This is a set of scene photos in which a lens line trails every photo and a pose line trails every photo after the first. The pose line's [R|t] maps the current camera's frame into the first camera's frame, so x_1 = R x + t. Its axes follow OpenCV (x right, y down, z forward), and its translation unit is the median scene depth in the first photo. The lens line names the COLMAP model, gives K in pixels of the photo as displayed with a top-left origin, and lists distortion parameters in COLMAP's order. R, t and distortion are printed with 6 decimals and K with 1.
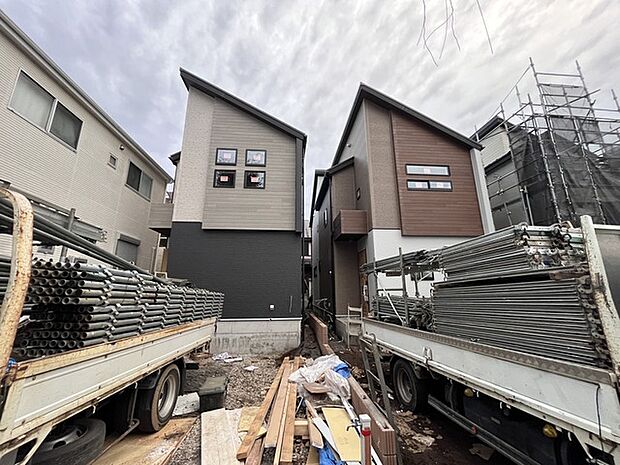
lens RADIAL K [[250.4, 0, 309.5], [0, 250.4, 231.3], [0, 0, 1]] dist [-0.002327, -0.000337]
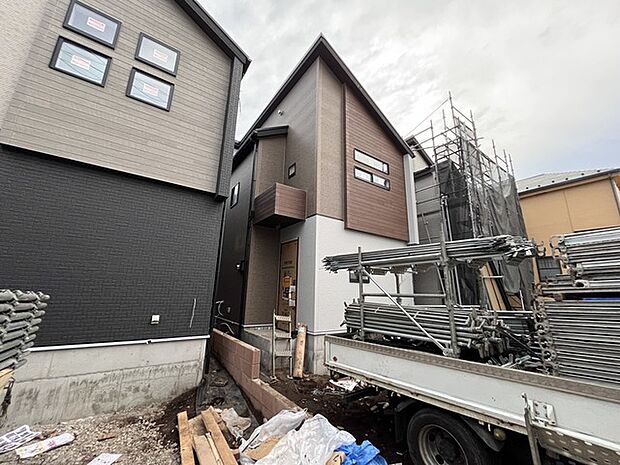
lens RADIAL K [[250.4, 0, 309.5], [0, 250.4, 231.3], [0, 0, 1]] dist [-0.002327, -0.000337]
pose [[0.864308, 0.144608, 0.481726, -0.131248], [-0.145308, 0.988728, -0.036092, 0.072207], [-0.481515, -0.038805, 0.875578, 0.316148]]
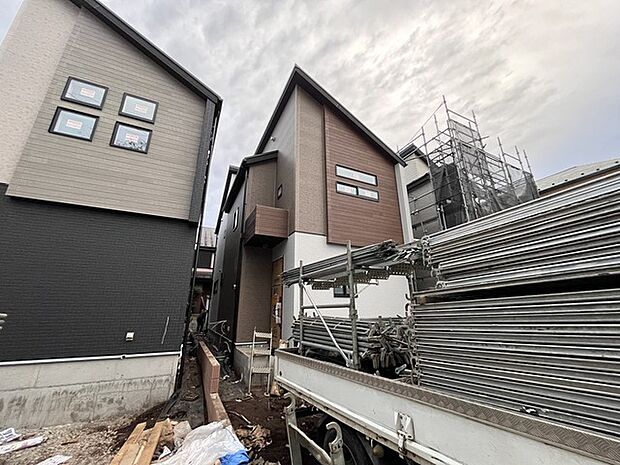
lens RADIAL K [[250.4, 0, 309.5], [0, 250.4, 231.3], [0, 0, 1]] dist [-0.002327, -0.000337]
pose [[0.933985, 0.110619, 0.339758, 0.022264], [-0.084478, 0.992276, -0.090839, 0.057478], [-0.347182, 0.056141, 0.936116, 0.223095]]
